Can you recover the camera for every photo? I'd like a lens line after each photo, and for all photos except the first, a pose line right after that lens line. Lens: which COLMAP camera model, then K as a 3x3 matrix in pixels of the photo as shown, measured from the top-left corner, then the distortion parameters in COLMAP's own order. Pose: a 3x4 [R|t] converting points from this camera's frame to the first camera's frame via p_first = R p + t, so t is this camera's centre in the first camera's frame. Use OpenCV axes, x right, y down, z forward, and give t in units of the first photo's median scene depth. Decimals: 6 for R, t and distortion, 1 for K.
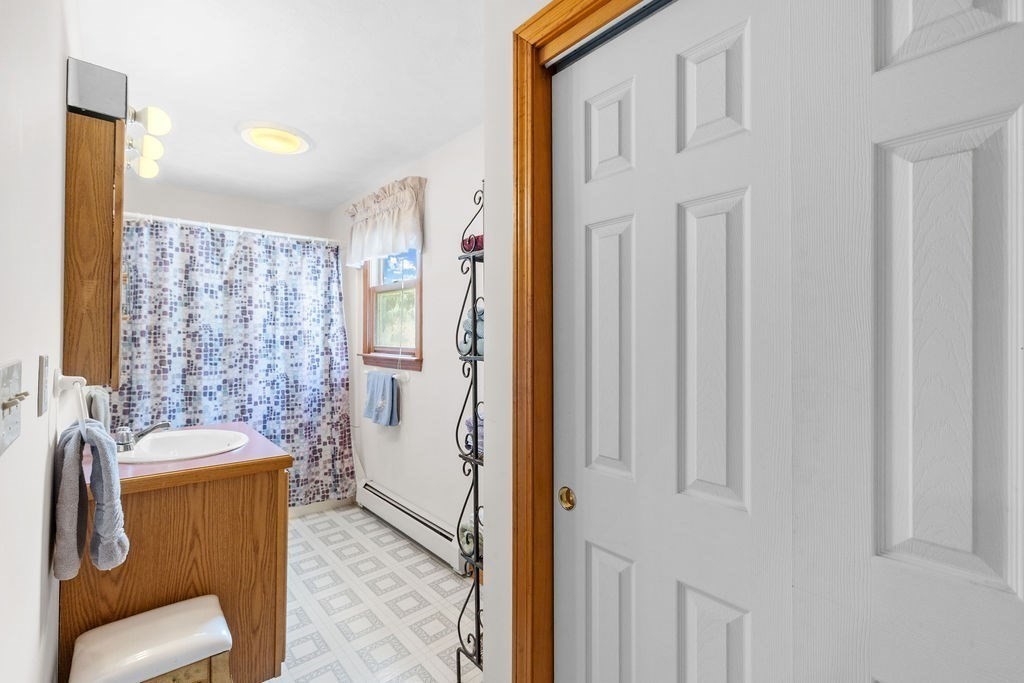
lens RADIAL K [[439.8, 0, 511.3], [0, 439.8, 340.0], [0, 0, 1]] dist [-0.003855, 0.000928]
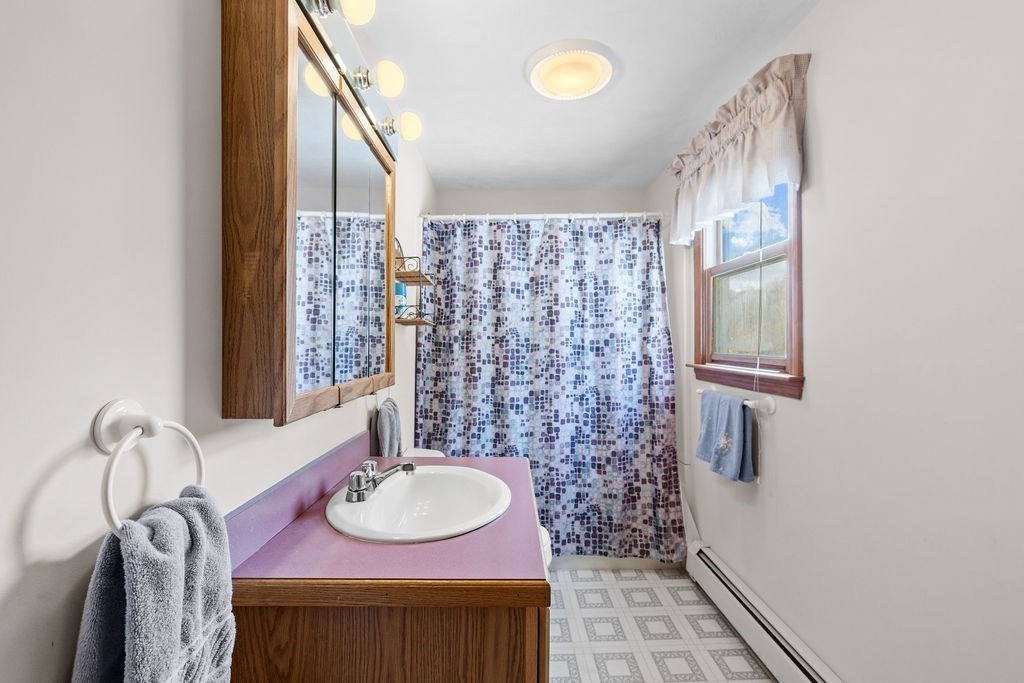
lens RADIAL K [[439.8, 0, 506.5], [0, 439.8, 341.8], [0, 0, 1]] dist [-0.003855, 0.000928]
pose [[0.747470, -0.009667, -0.664226, -0.107327], [0.004629, 0.999946, -0.009344, 0.000195], [0.664280, 0.003909, 0.747474, 0.309872]]
